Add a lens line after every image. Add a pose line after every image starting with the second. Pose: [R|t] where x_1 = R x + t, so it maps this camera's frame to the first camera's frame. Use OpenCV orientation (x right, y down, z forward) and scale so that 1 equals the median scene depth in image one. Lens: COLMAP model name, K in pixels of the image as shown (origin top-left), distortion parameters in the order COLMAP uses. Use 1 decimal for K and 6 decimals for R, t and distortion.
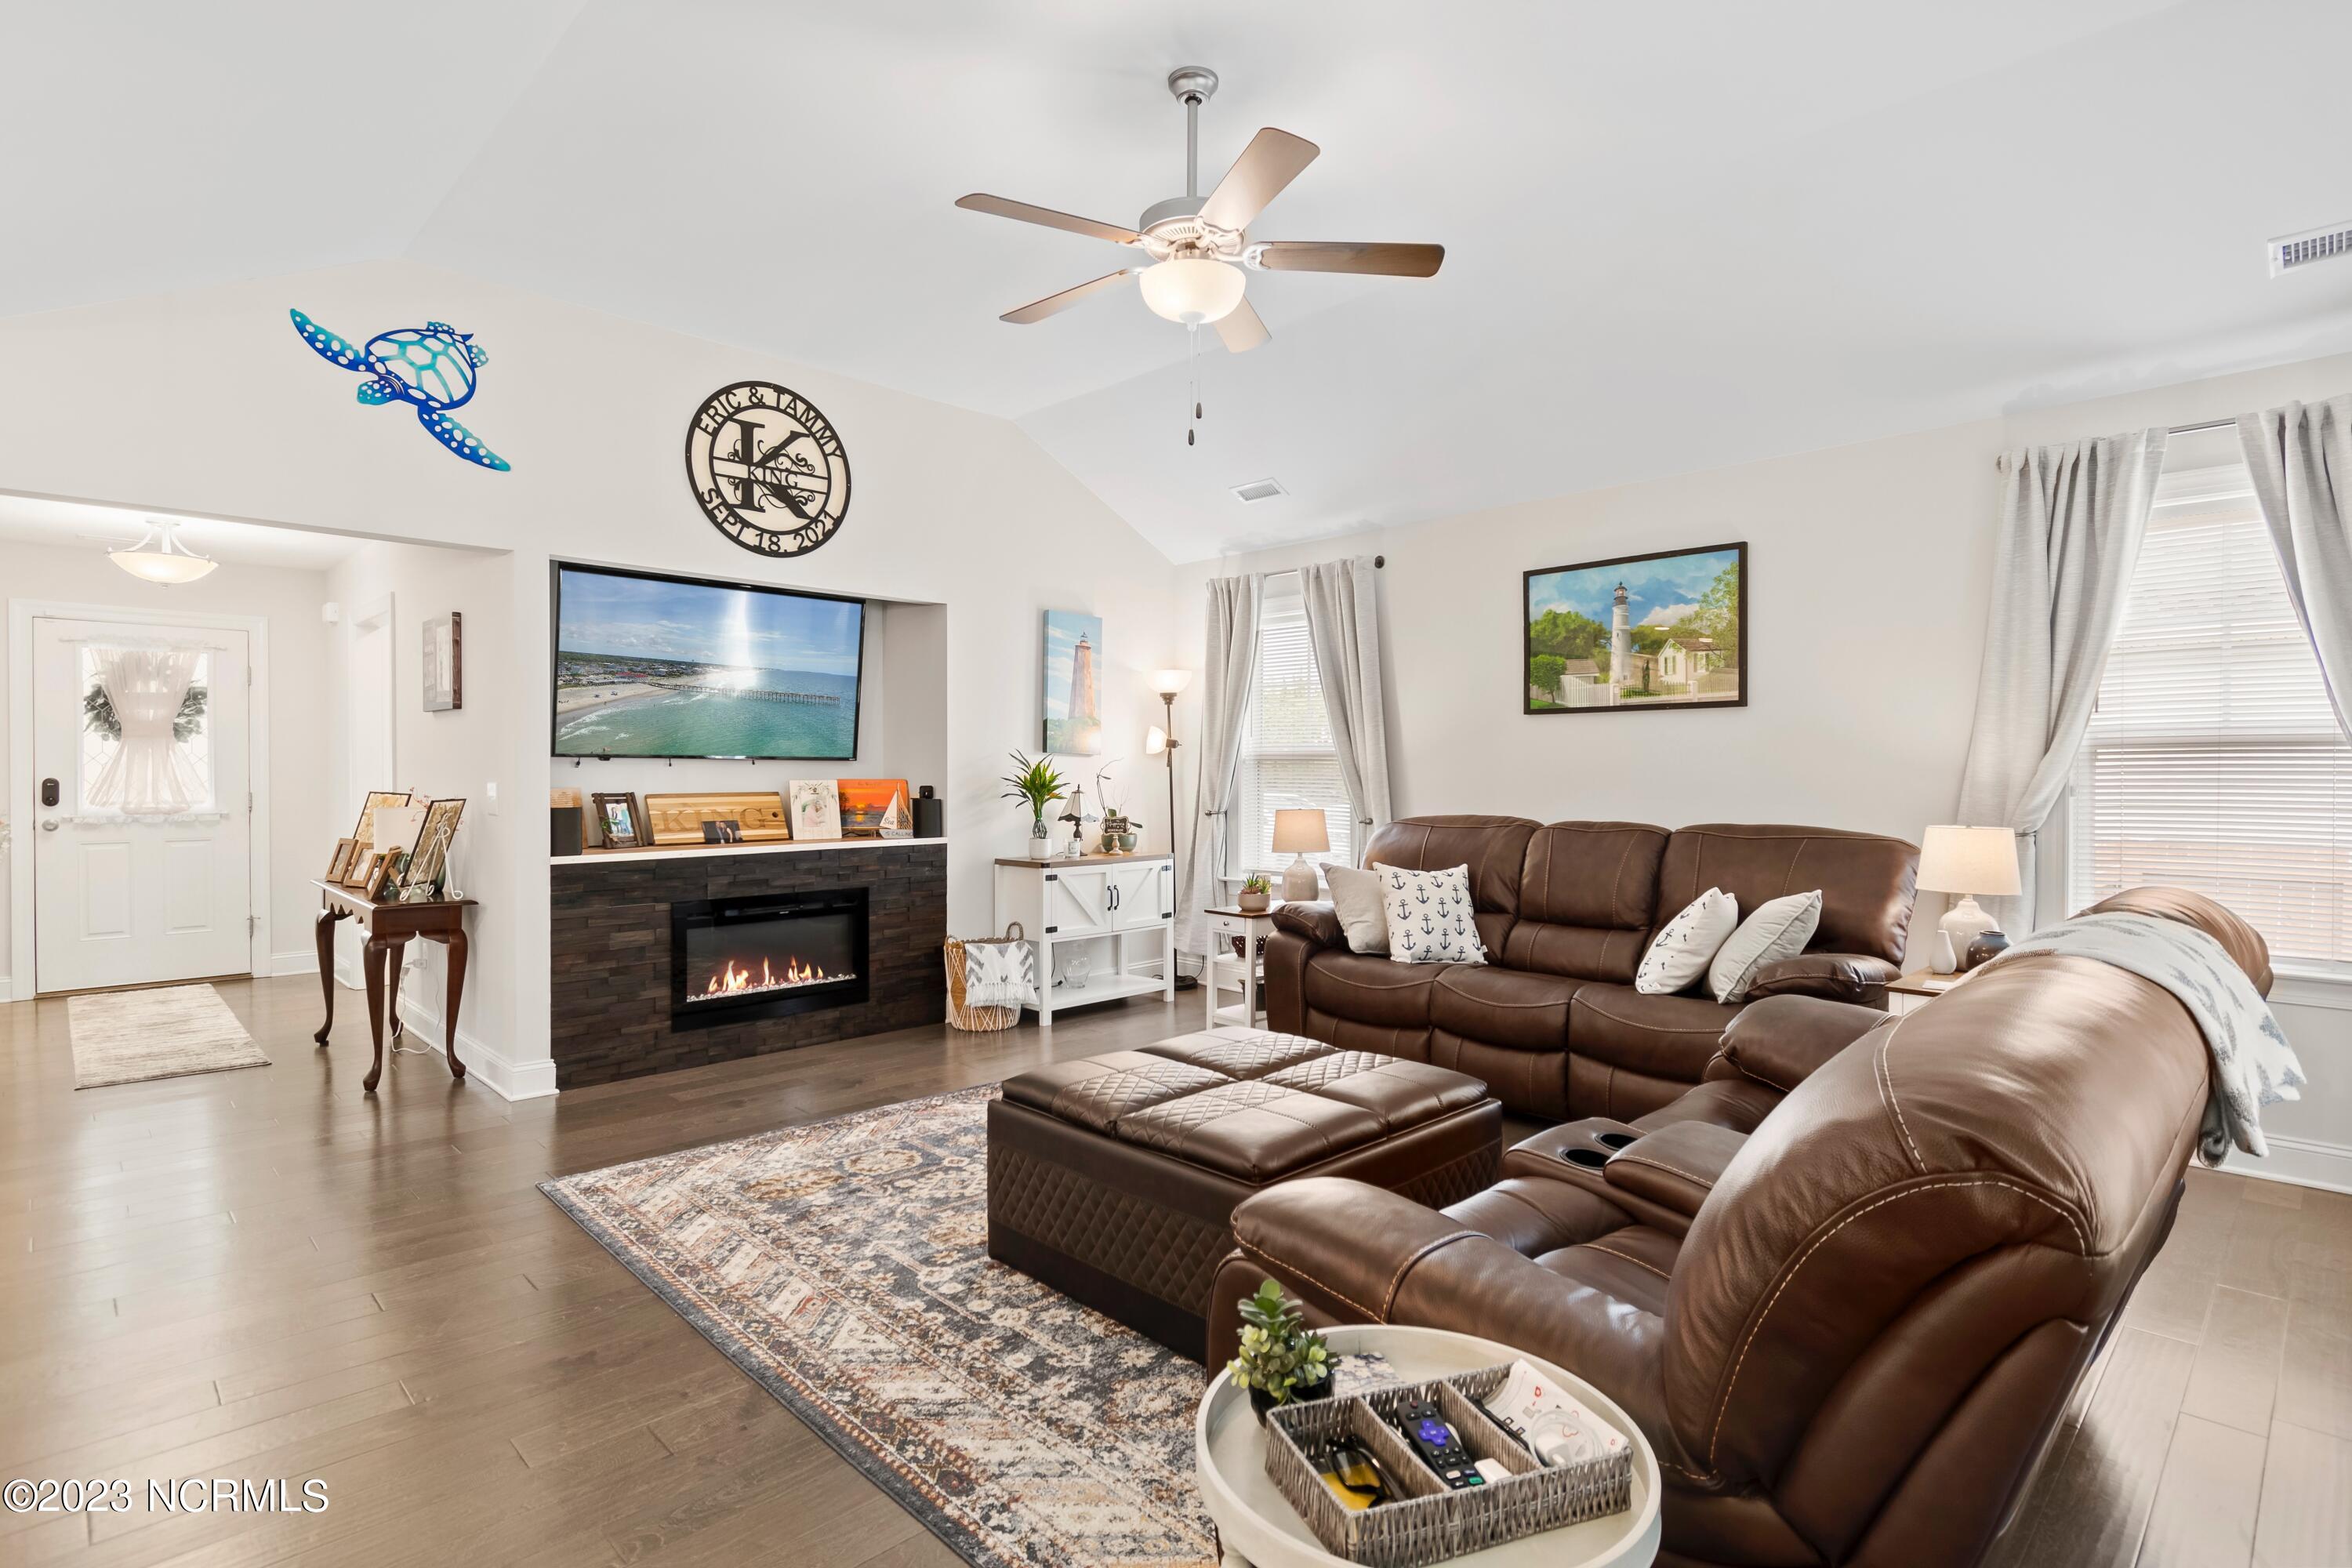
lens RADIAL K [[1163.2, 0, 1171.4], [0, 1163.2, 783.3], [0, 0, 1]] dist [0.002255, -0.003972]
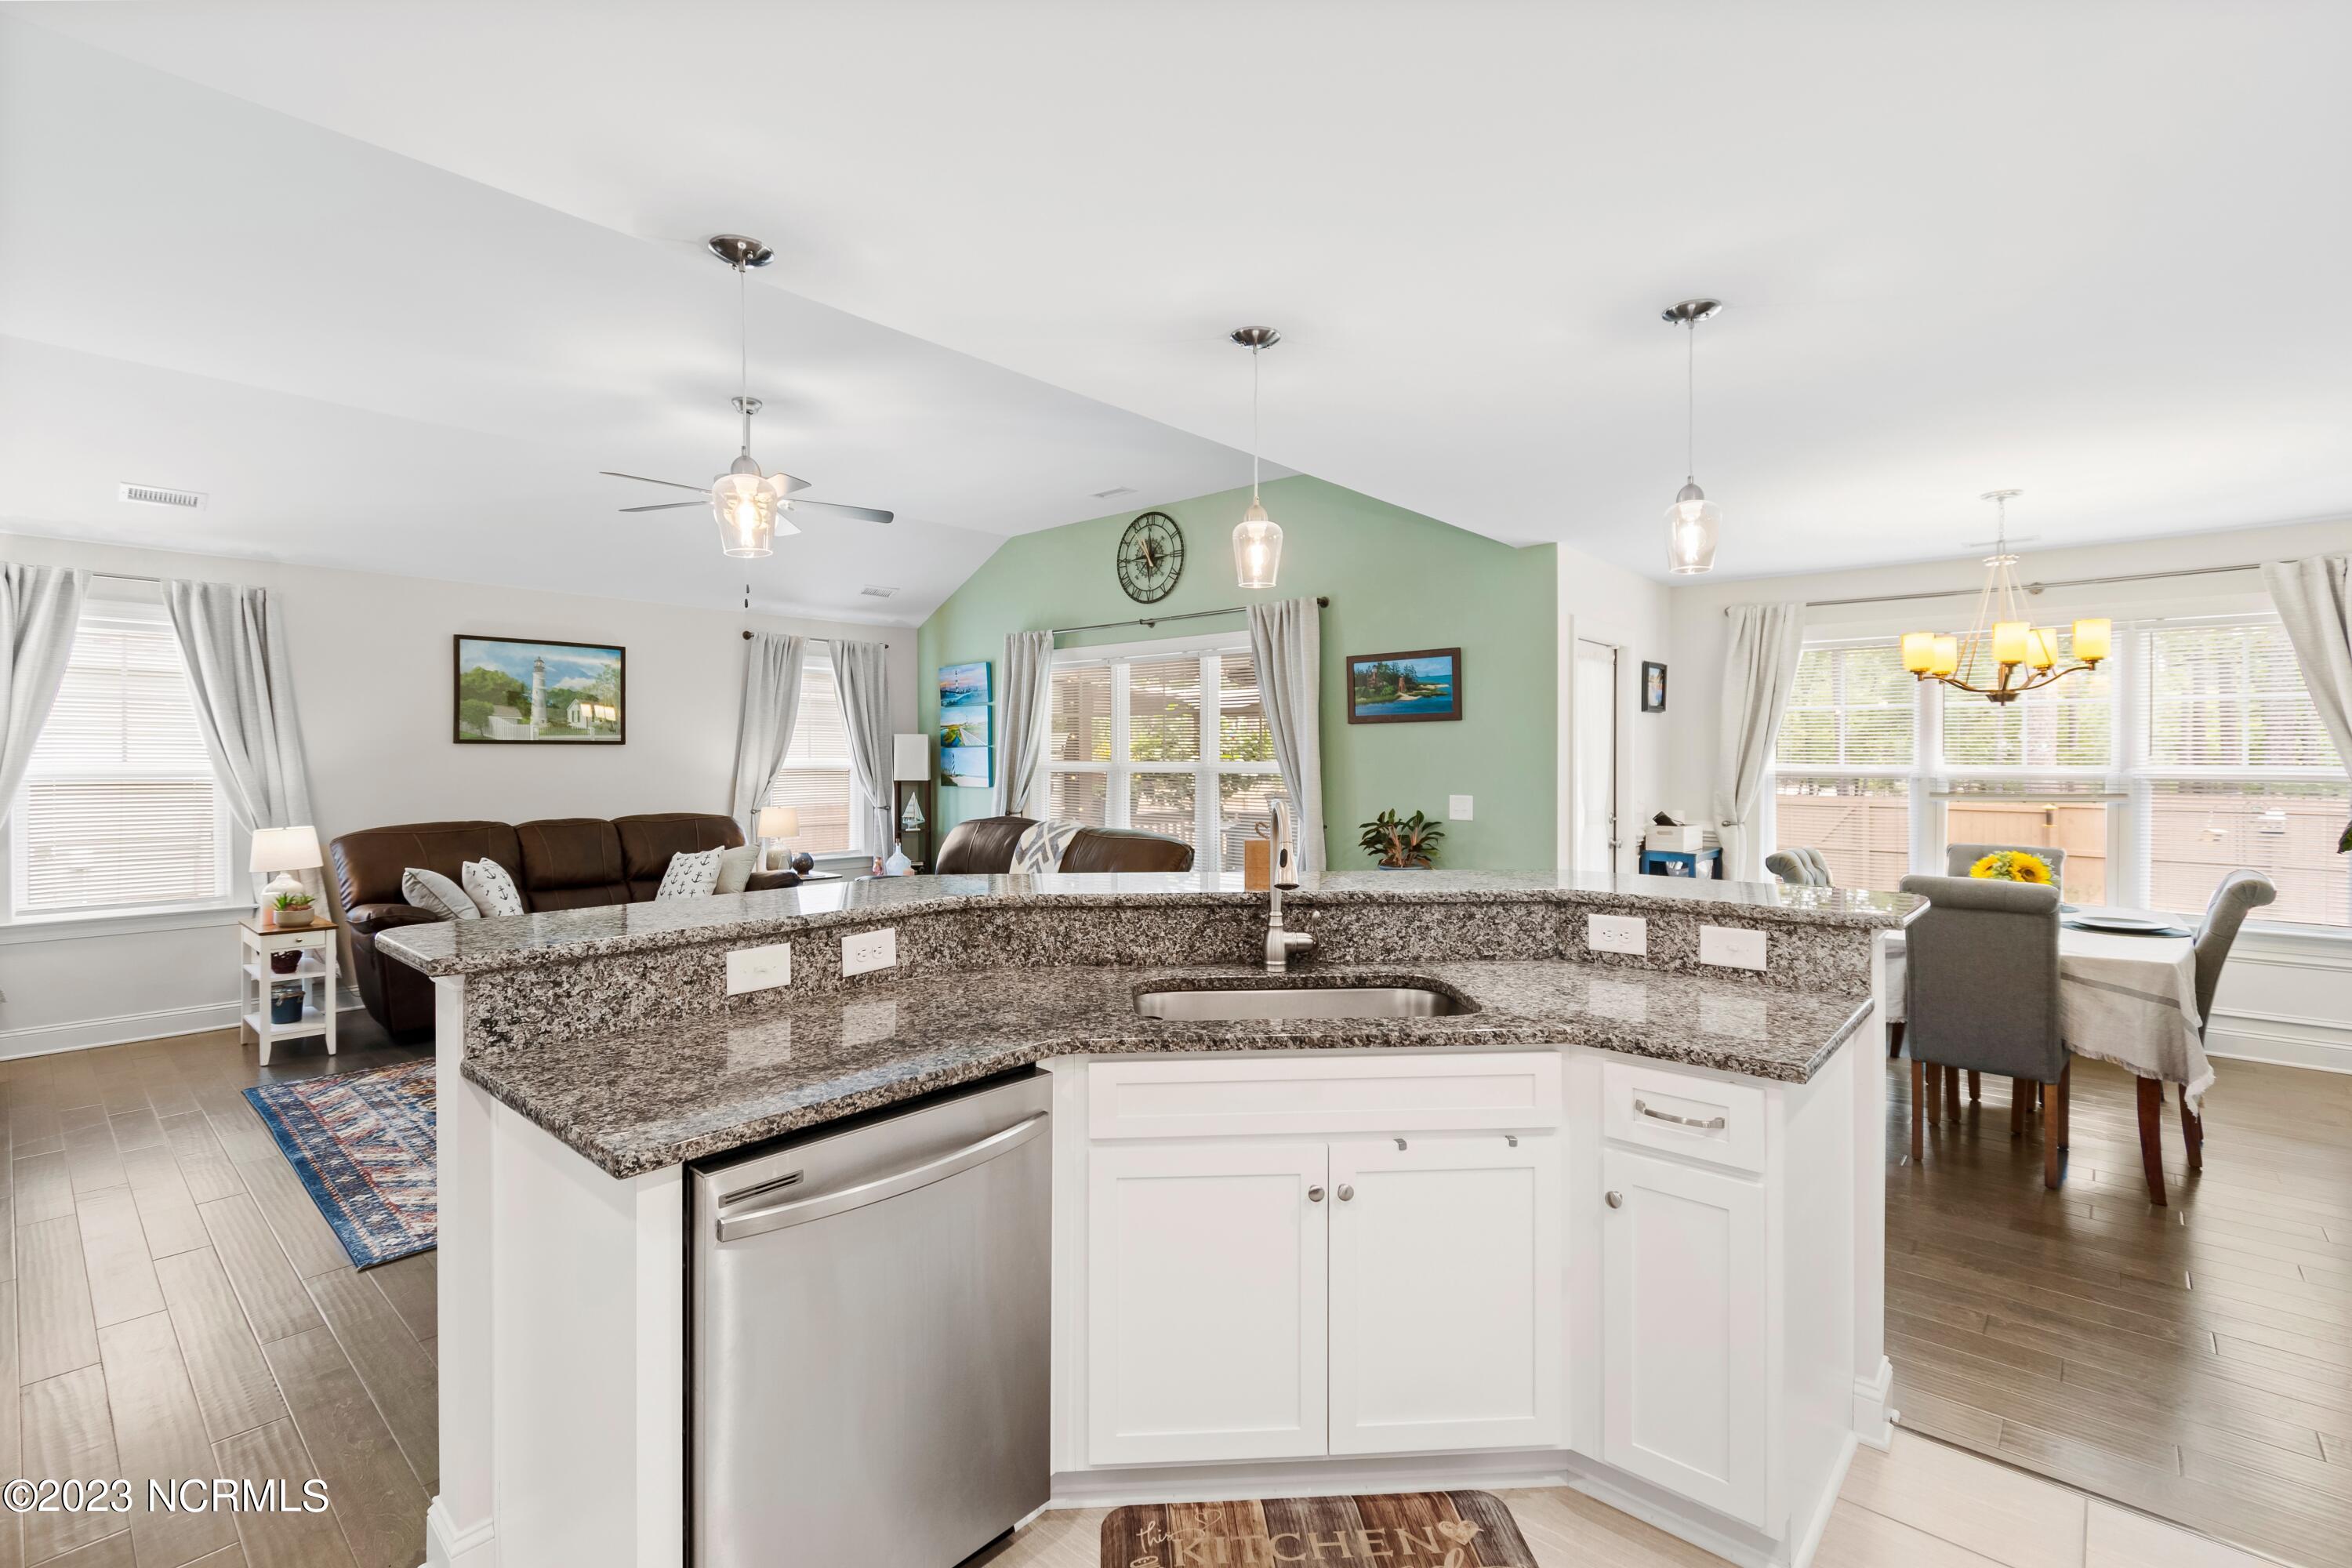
lens RADIAL K [[1045.7, 0, 1174.7], [0, 1045.7, 773.8], [0, 0, 1]] dist [0.002044, -0.000887]
pose [[-0.065293, -0.017932, 0.997705, -1.073616], [0.008833, 0.999789, 0.018548, -0.045107], [-0.997827, 0.010024, -0.065121, 0.307953]]
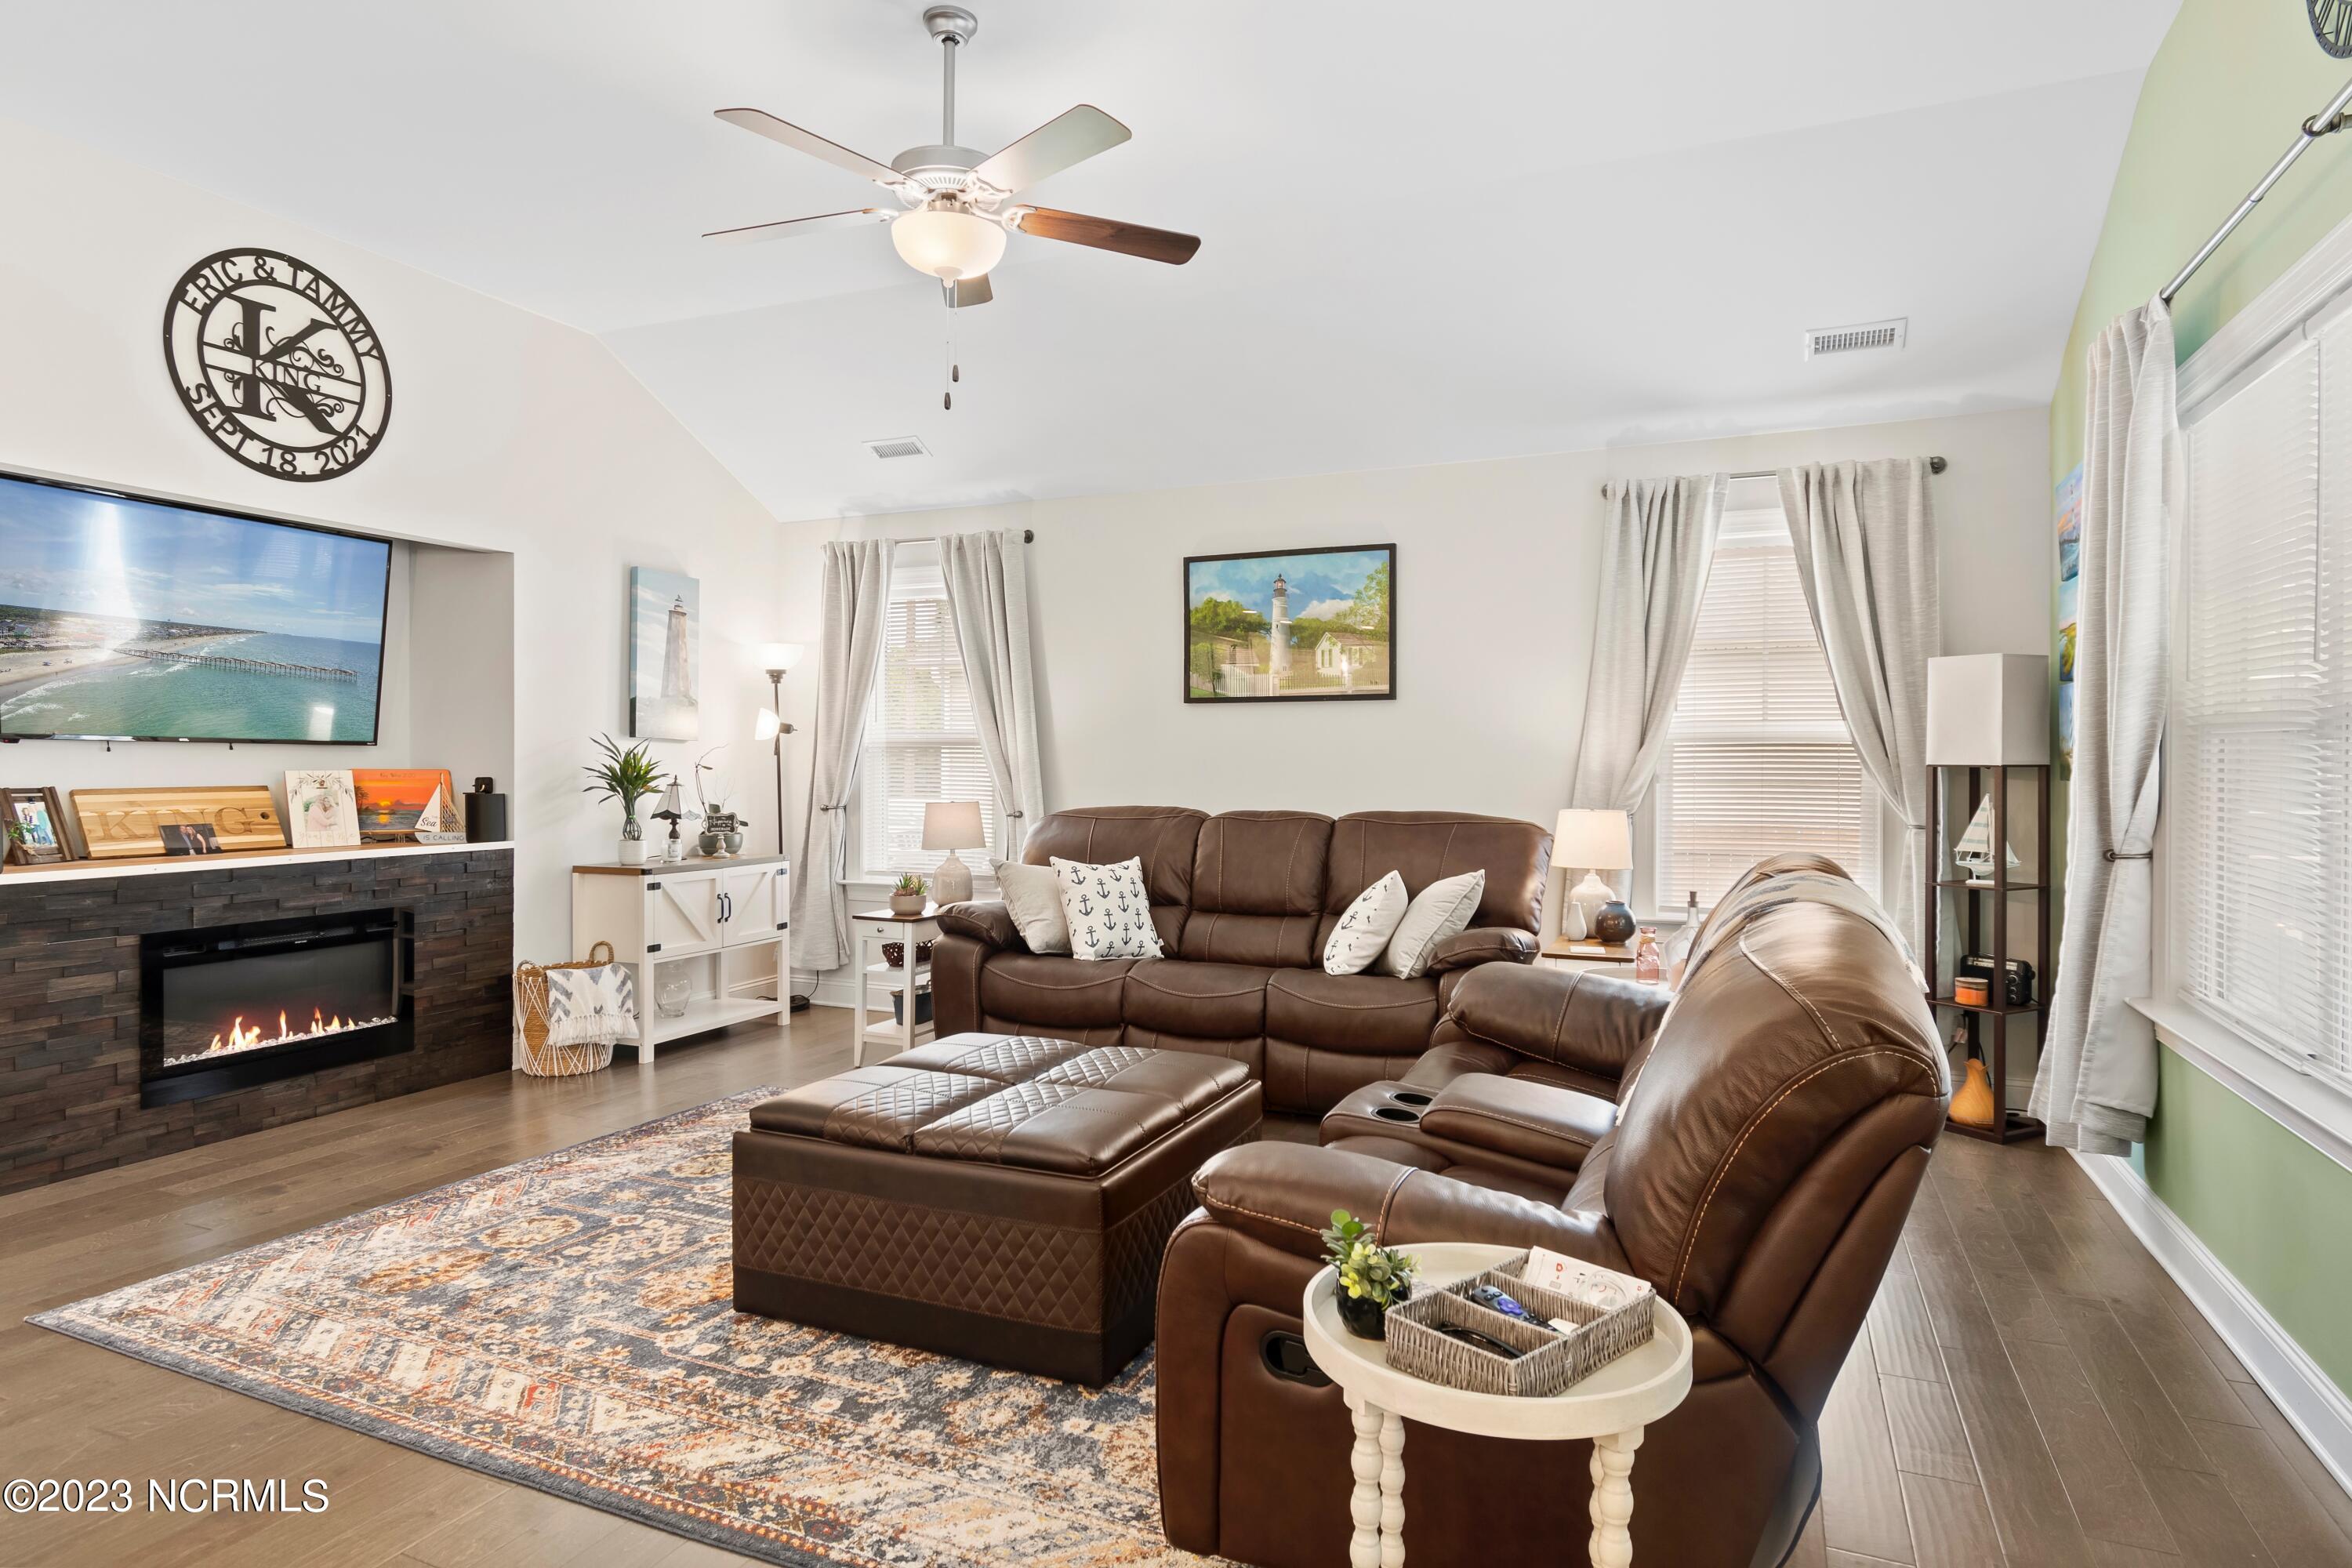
lens RADIAL K [[1319.4, 0, 1174.8], [0, 1319.4, 773.4], [0, 0, 1]] dist [0.000567, -0.004246]
pose [[0.926759, -0.001283, 0.375655, -0.141088], [0.001746, 0.999998, -0.000893, 0.001447], [-0.375654, 0.001484, 0.926759, -0.031863]]
